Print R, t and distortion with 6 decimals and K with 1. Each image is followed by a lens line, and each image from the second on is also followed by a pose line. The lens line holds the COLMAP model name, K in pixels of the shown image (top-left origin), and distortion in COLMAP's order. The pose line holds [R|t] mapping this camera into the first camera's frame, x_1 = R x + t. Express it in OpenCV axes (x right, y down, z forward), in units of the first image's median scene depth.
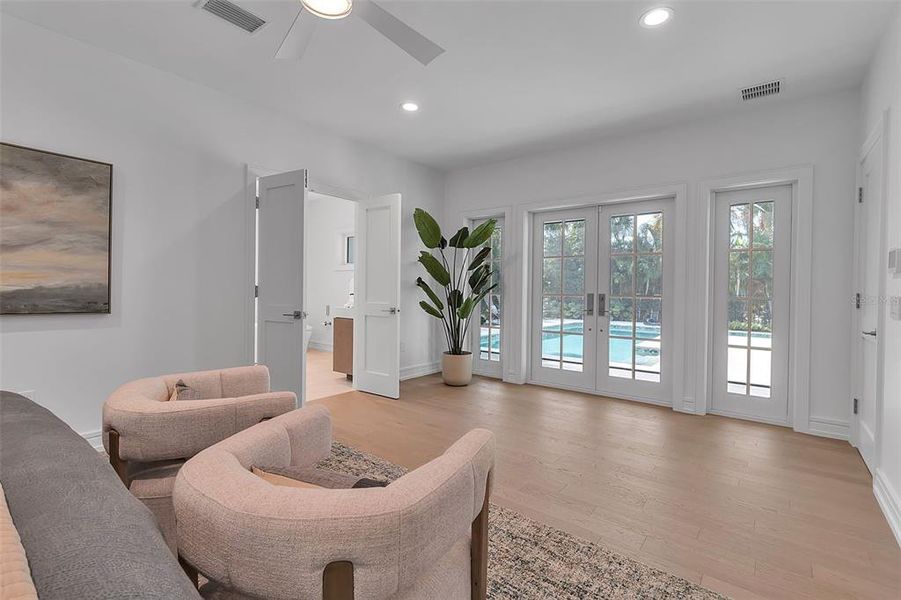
lens RADIAL K [[411.7, 0, 452.7], [0, 411.7, 292.1], [0, 0, 1]] dist [-0.000706, -0.000177]
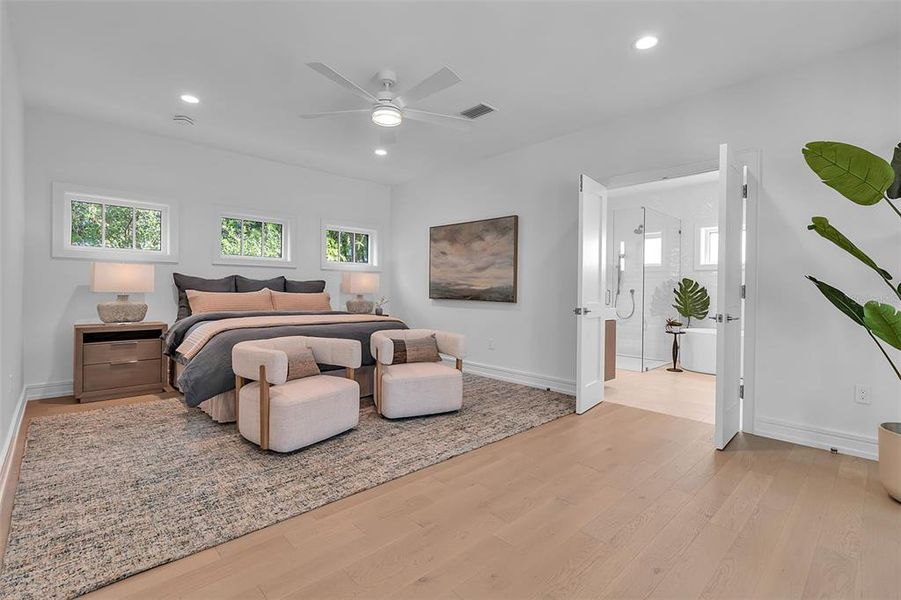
lens RADIAL K [[411.7, 0, 452.7], [0, 411.7, 292.1], [0, 0, 1]] dist [-0.000706, -0.000177]
pose [[-0.148734, -0.006474, -0.988856, 0.936968], [-0.016984, 0.999848, -0.003991, 0.020015], [0.988731, 0.016201, -0.148822, 1.045043]]
